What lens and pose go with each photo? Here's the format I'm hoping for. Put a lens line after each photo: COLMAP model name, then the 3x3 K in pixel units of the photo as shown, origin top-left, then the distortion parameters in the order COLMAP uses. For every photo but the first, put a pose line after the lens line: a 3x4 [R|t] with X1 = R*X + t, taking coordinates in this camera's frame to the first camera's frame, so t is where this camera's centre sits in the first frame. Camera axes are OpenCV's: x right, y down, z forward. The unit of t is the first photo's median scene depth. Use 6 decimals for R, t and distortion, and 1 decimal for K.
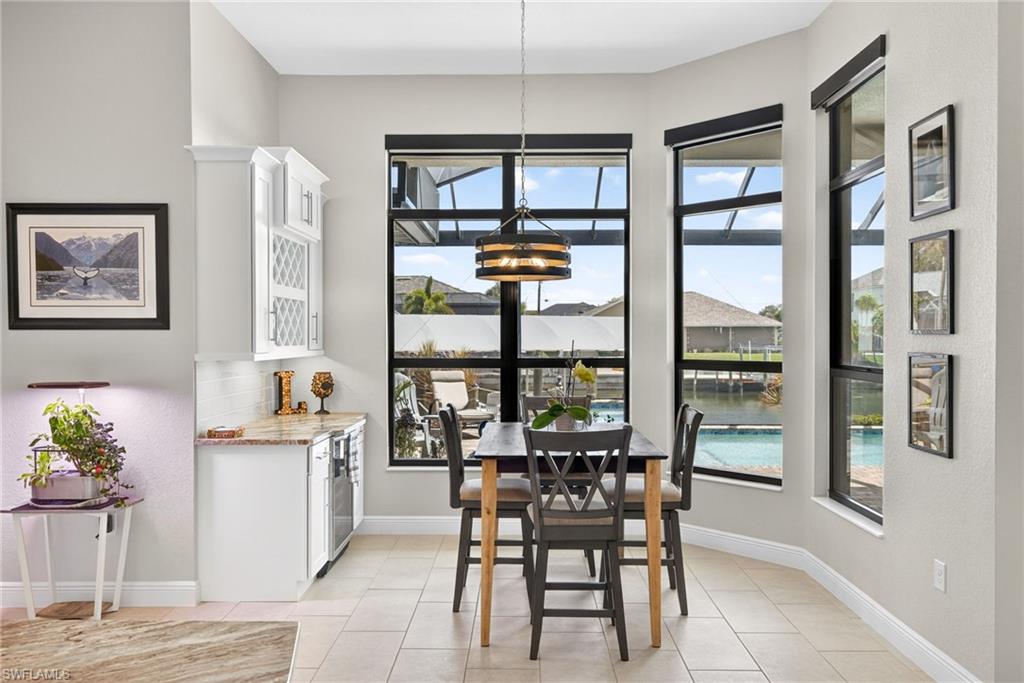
lens RADIAL K [[754.9, 0, 514.0], [0, 754.9, 341.9], [0, 0, 1]] dist [0.007814, 0.001863]
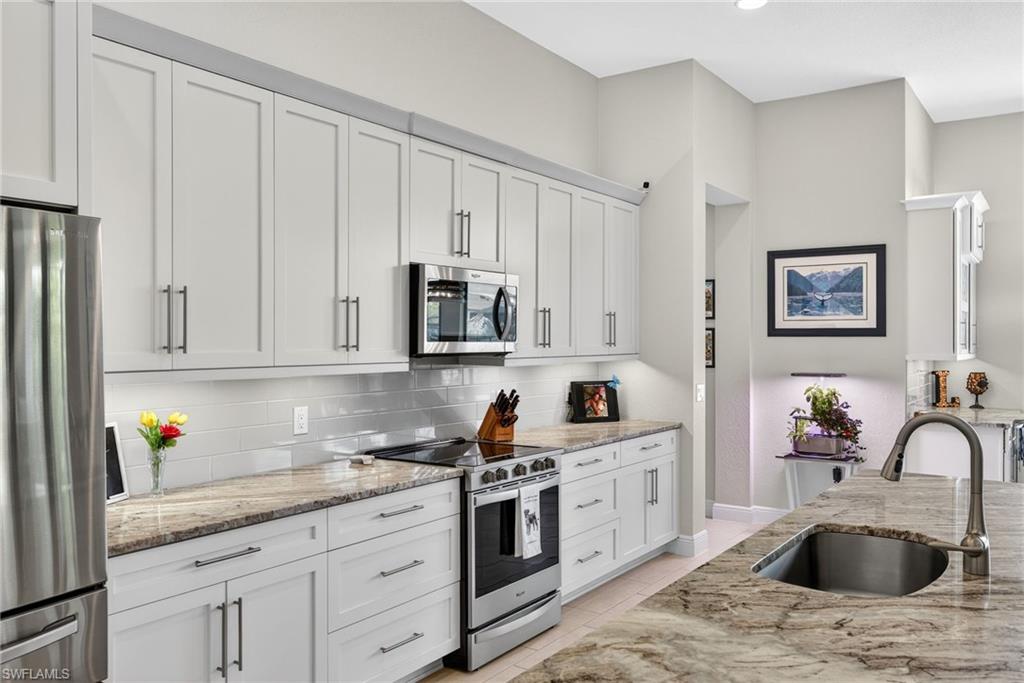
lens RADIAL K [[783.7, 0, 515.4], [0, 783.7, 340.9], [0, 0, 1]] dist [0.002345, 0.008613]
pose [[0.822914, 0.002646, -0.568160, -0.202344], [-0.007217, 0.999957, -0.005796, 0.004817], [0.568120, 0.008870, 0.822898, -0.540987]]
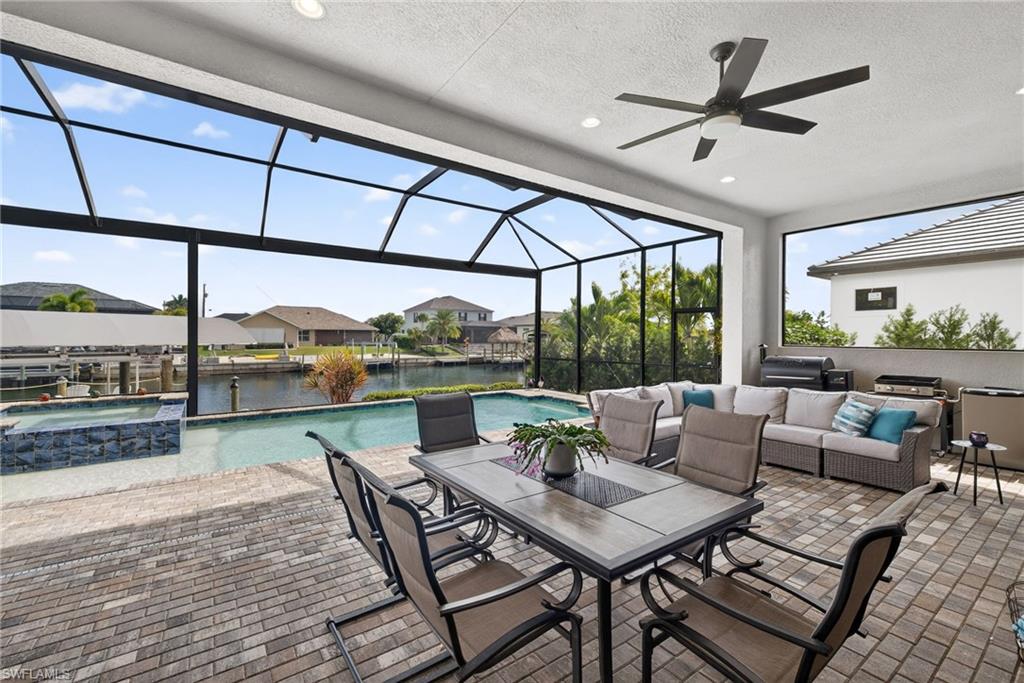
lens RADIAL K [[430.0, 0, 513.8], [0, 430.0, 339.2], [0, 0, 1]] dist [0.005893, -0.000595]
pose [[0.809263, 0.000469, 0.587446, 0.666017], [0.000567, 0.999999, -0.001578, 0.017412], [-0.587446, 0.001610, 0.809262, 0.840849]]
